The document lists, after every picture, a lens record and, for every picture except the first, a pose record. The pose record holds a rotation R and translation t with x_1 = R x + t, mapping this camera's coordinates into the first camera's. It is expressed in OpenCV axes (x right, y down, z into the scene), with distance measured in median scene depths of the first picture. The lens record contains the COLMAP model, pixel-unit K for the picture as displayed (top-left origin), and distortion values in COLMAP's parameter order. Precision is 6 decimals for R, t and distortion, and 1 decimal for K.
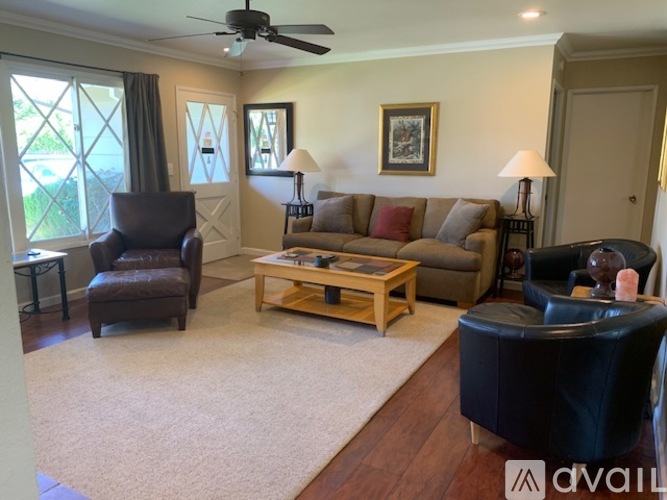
lens RADIAL K [[507.0, 0, 333.5], [0, 507.0, 250.0], [0, 0, 1]] dist [-0.011540, -0.002821]
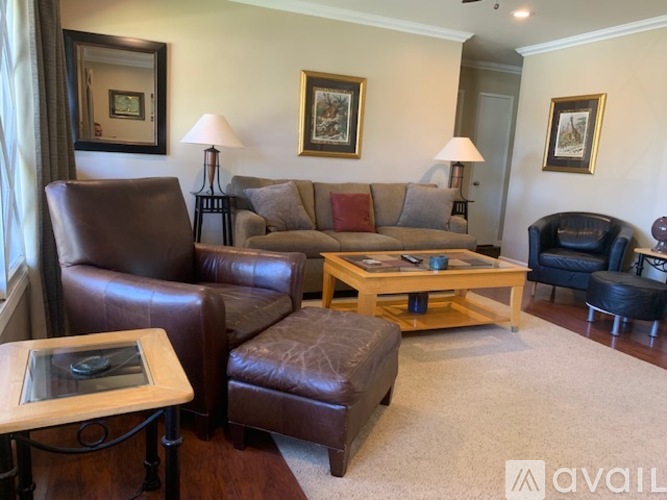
lens RADIAL K [[514.5, 0, 333.5], [0, 514.5, 250.0], [0, 0, 1]] dist [0.010154, -0.000673]
pose [[0.598285, -0.127533, 0.791069, -0.589272], [0.087513, 0.991747, 0.093700, -0.072071], [-0.796490, 0.013170, 0.604508, 0.464634]]
